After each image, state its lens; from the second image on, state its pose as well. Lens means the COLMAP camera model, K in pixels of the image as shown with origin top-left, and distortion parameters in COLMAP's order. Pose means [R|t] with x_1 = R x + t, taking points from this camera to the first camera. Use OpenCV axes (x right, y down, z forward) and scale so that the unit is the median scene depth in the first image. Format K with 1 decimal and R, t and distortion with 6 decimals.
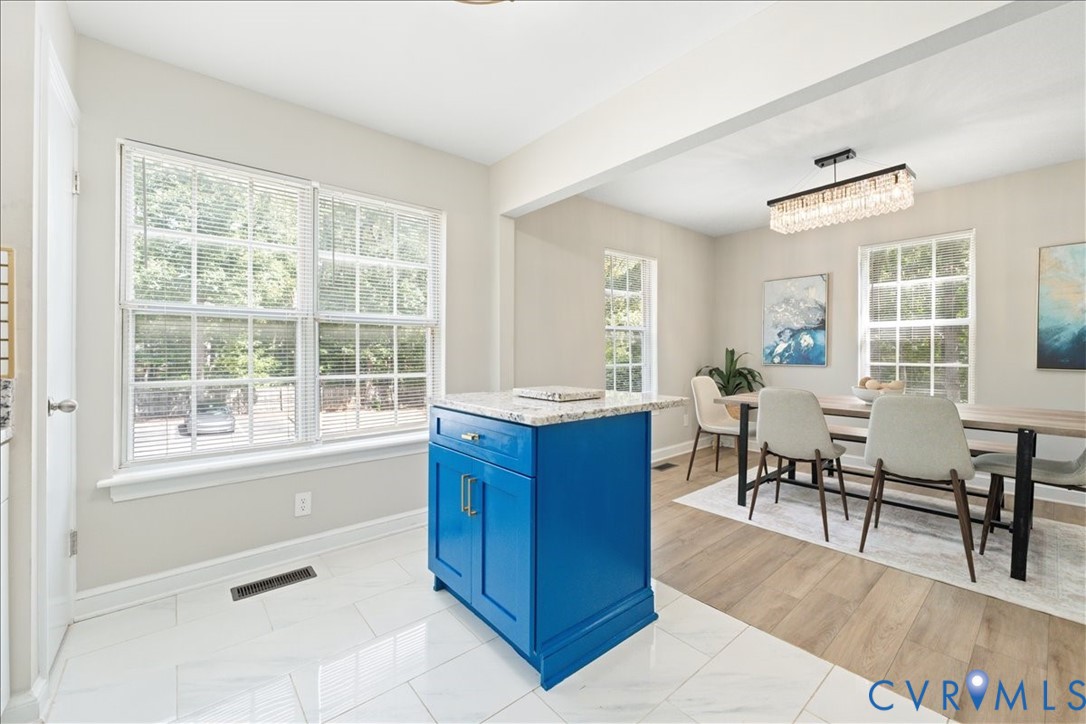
lens RADIAL K [[433.9, 0, 540.8], [0, 433.9, 353.8], [0, 0, 1]] dist [-0.002433, -0.000500]
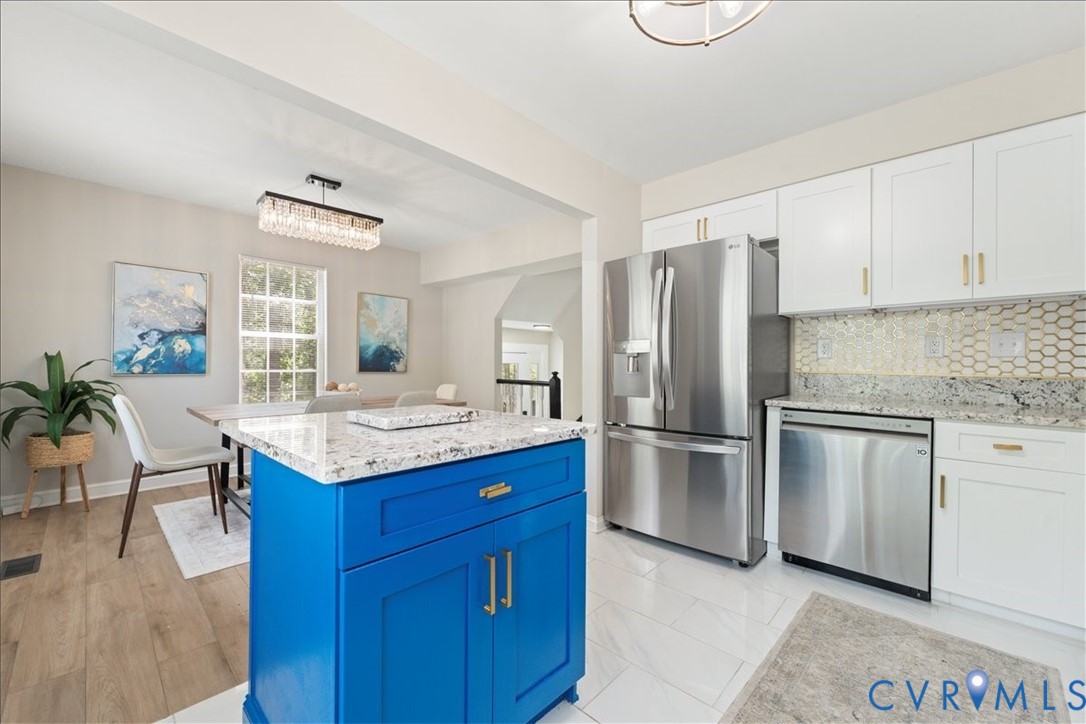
lens RADIAL K [[433.9, 0, 540.1], [0, 433.9, 365.9], [0, 0, 1]] dist [-0.002433, -0.000500]
pose [[-0.111880, -0.007096, 0.993696, -0.326024], [-0.004396, 0.999968, 0.006646, 0.000594], [-0.993712, -0.003625, -0.111907, 0.405348]]
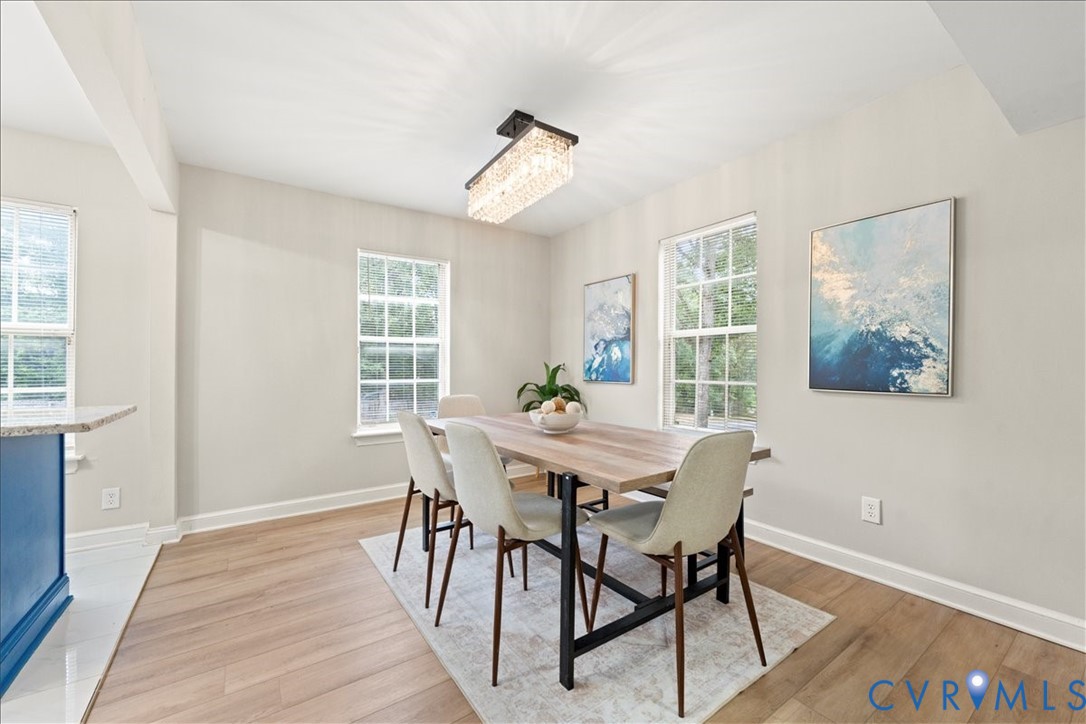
lens RADIAL K [[433.9, 0, 541.9], [0, 433.9, 367.9], [0, 0, 1]] dist [-0.002433, -0.000500]
pose [[0.996435, 0.008239, -0.083963, 0.557161], [-0.008974, 0.999925, -0.008384, 0.006281], [0.083888, 0.009108, 0.996434, 0.144330]]
